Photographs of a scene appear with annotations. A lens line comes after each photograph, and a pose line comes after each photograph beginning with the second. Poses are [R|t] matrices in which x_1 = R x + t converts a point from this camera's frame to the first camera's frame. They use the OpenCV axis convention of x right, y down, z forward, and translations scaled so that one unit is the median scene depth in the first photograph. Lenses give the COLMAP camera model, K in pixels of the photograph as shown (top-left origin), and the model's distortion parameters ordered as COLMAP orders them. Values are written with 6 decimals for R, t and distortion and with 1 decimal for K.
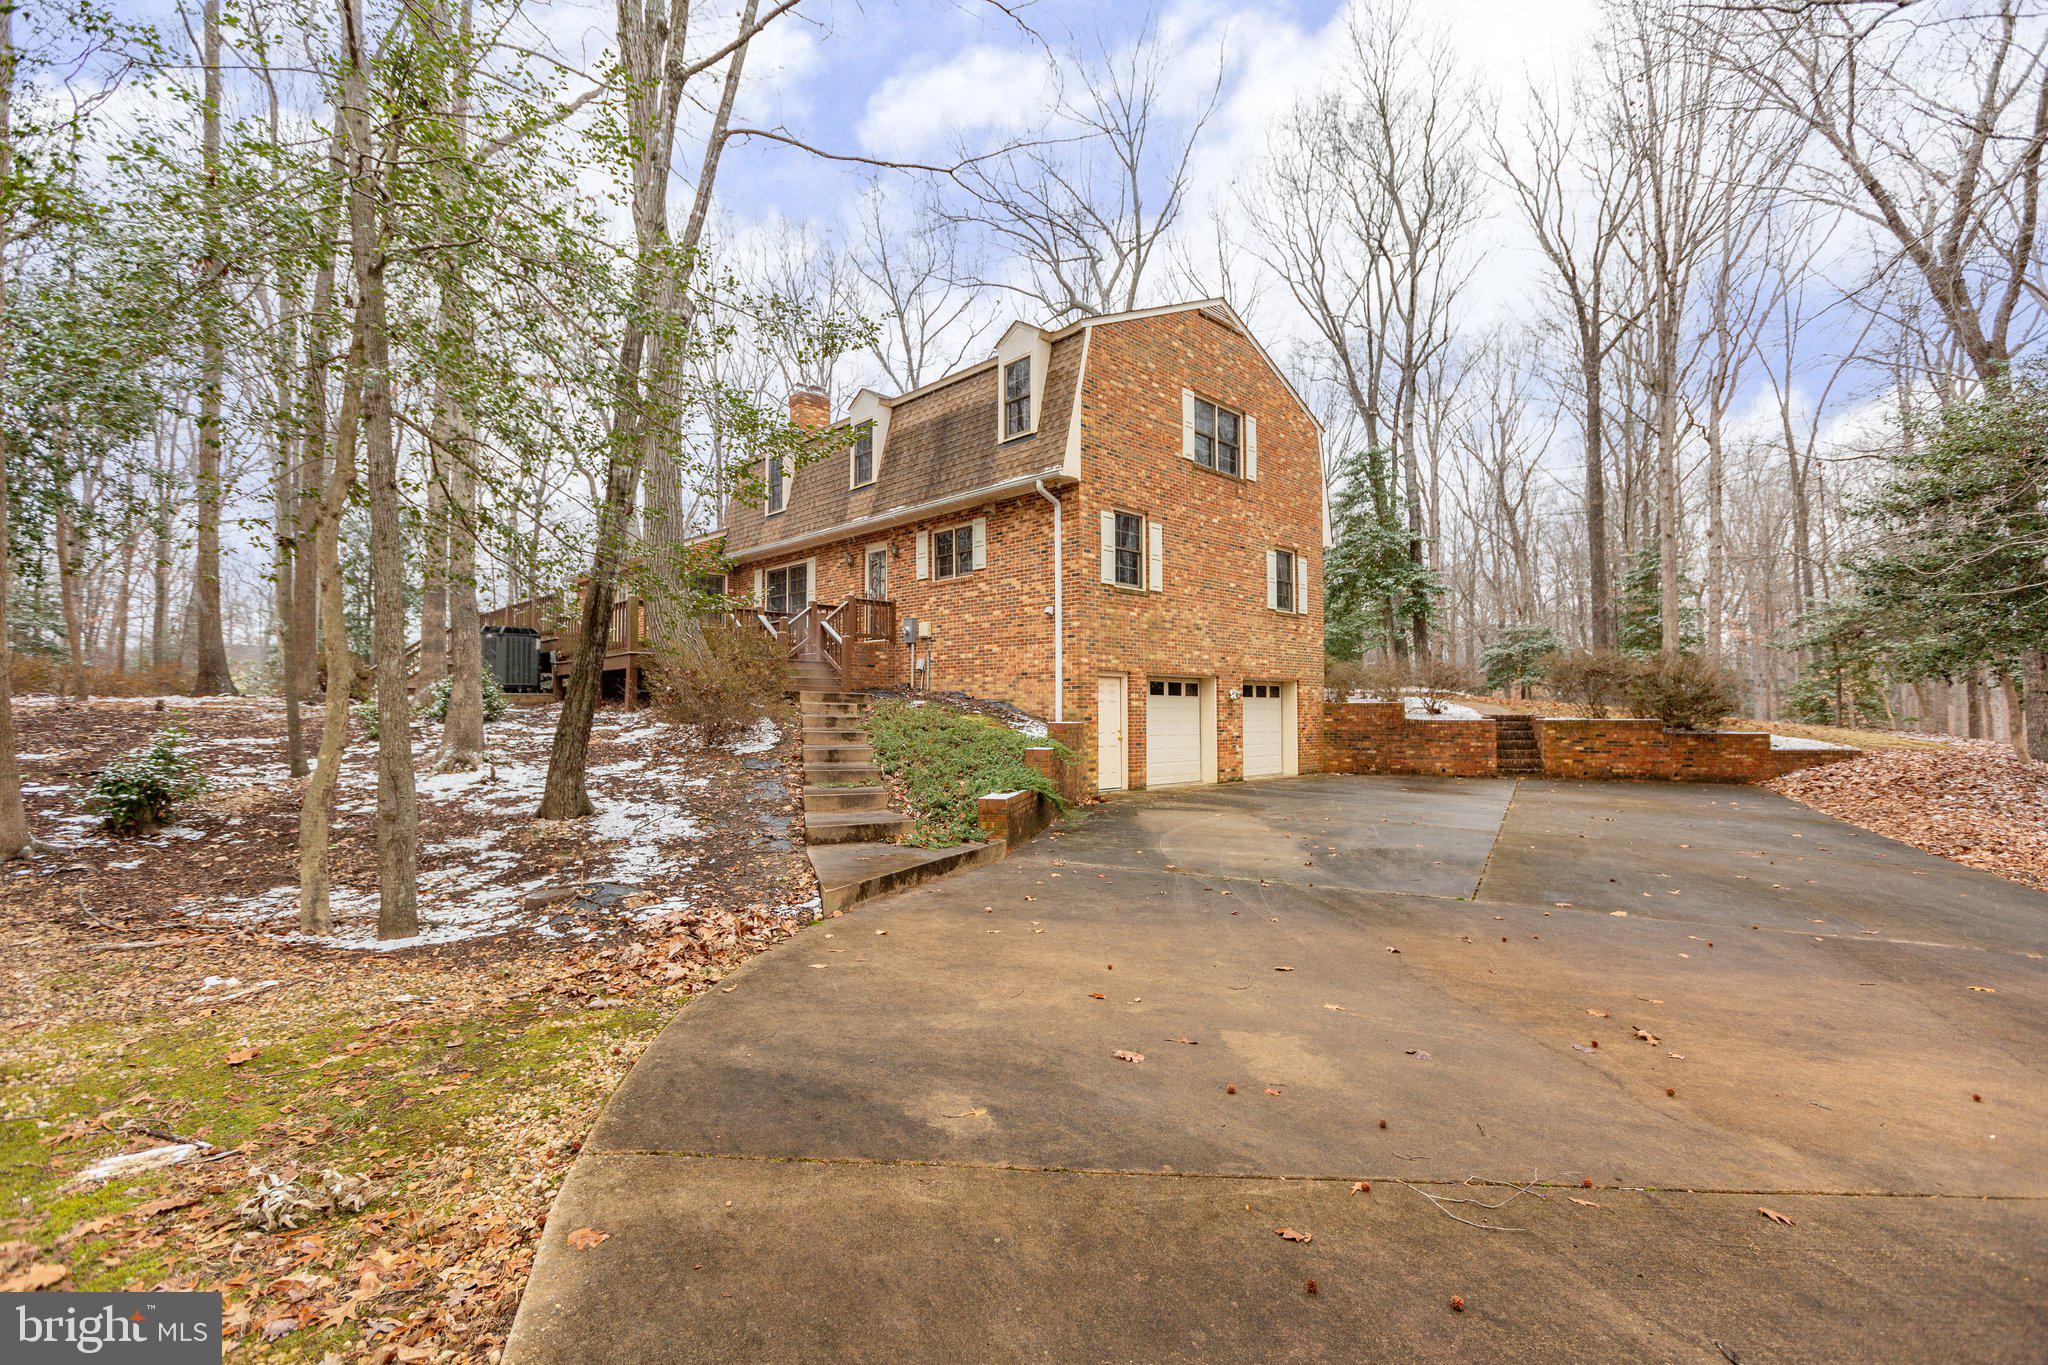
lens RADIAL K [[930.9, 0, 1006.0], [0, 930.9, 689.8], [0, 0, 1]] dist [0.000806, -0.000073]
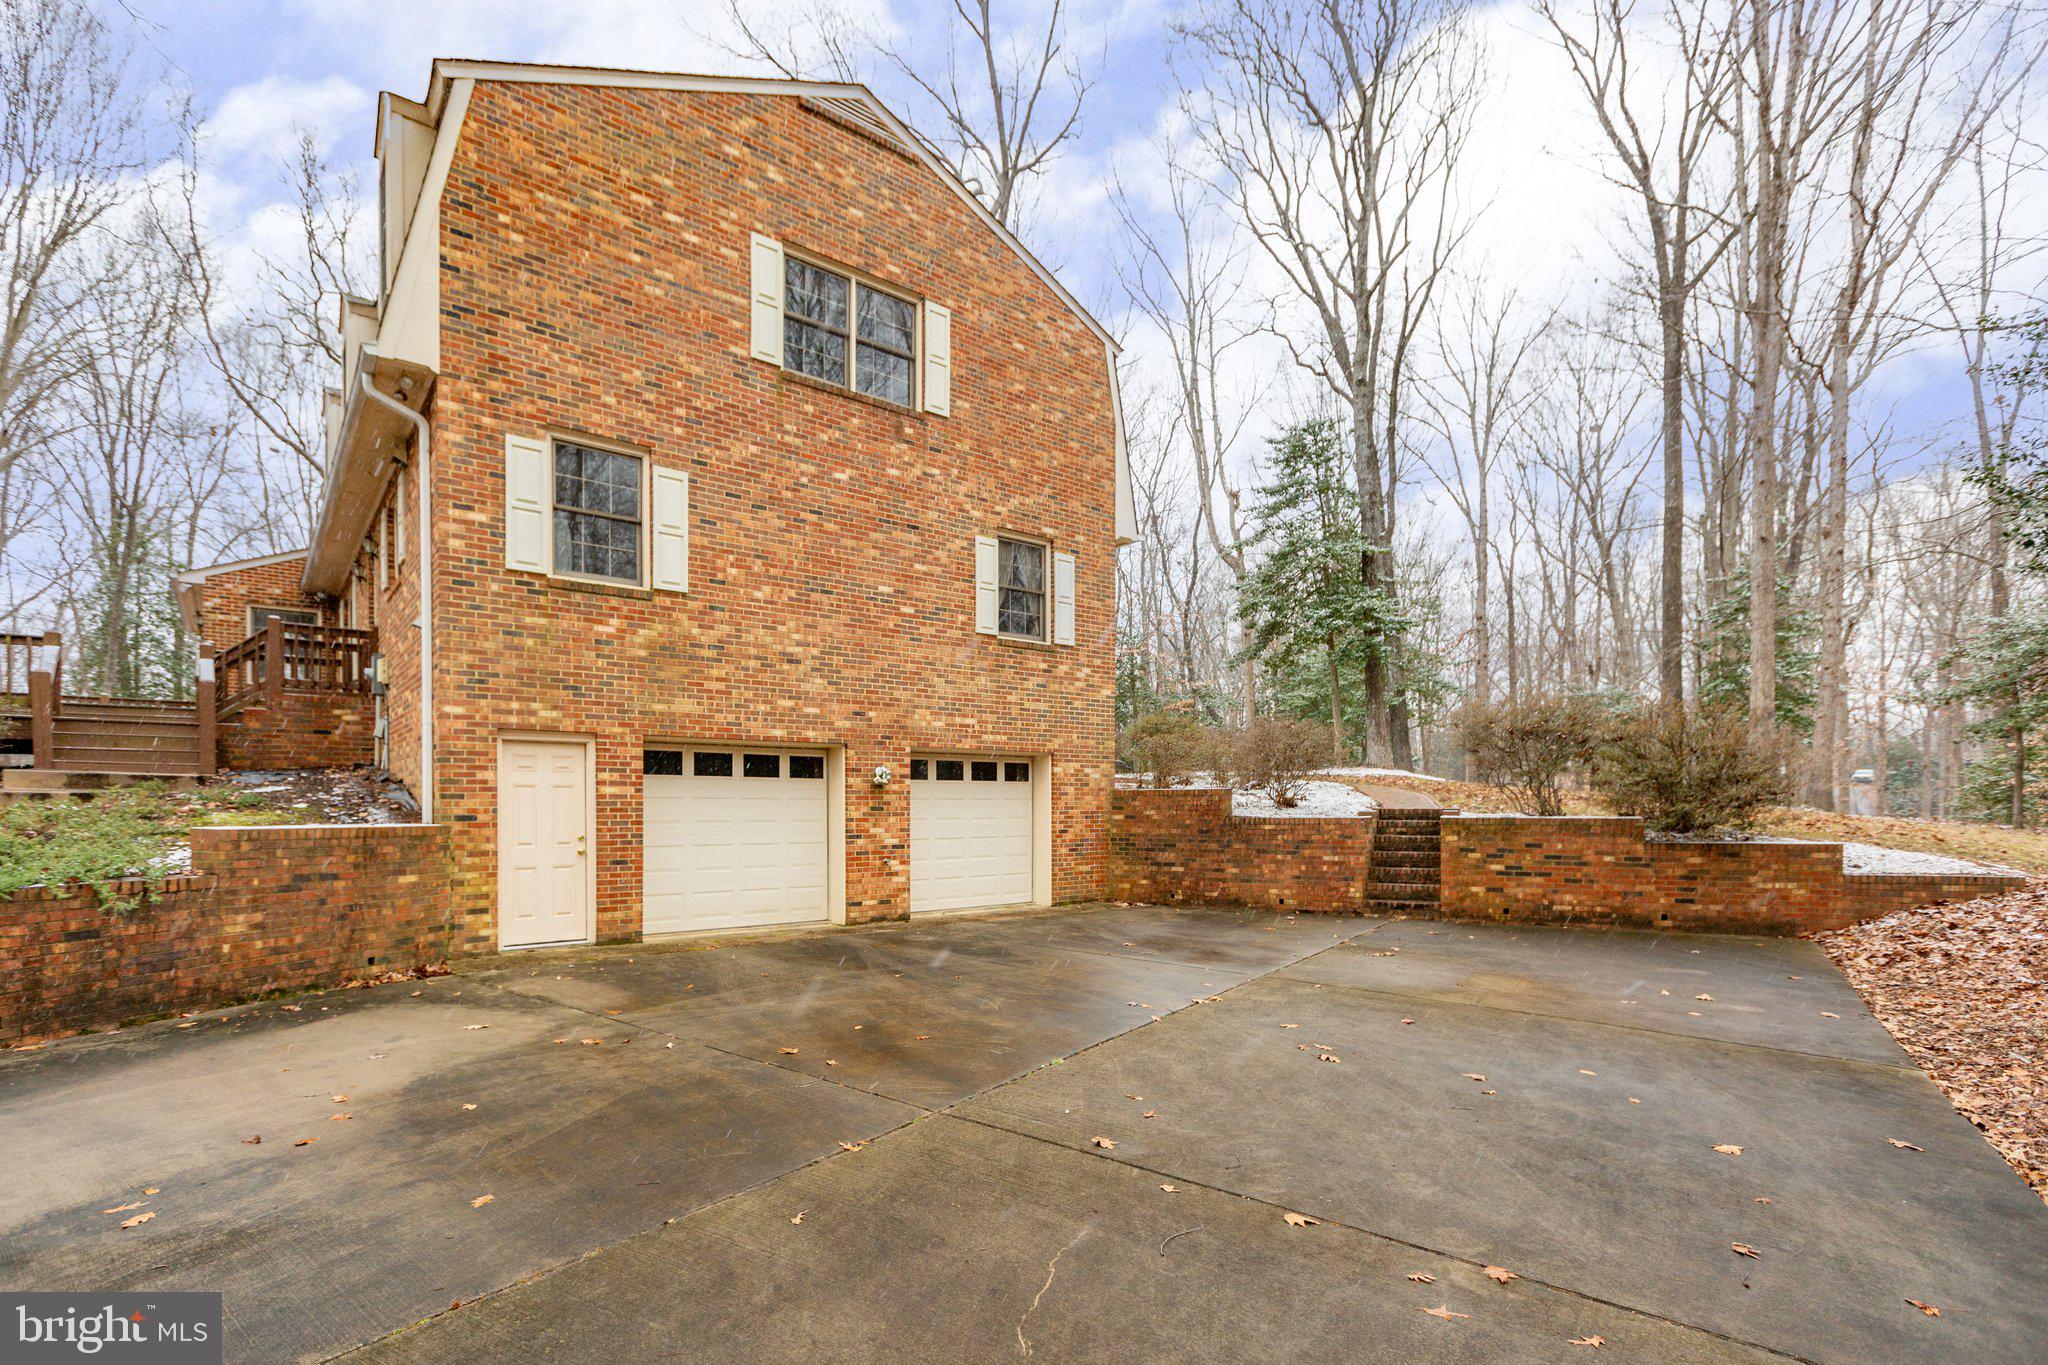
lens RADIAL K [[930.9, 0, 1089.2], [0, 930.9, 826.7], [0, 0, 1]] dist [0.000806, -0.000073]
pose [[0.995959, 0.000541, -0.089803, 0.426015], [0.003710, 0.998880, 0.047164, 0.010167], [0.089728, -0.047306, 0.994842, 0.418939]]
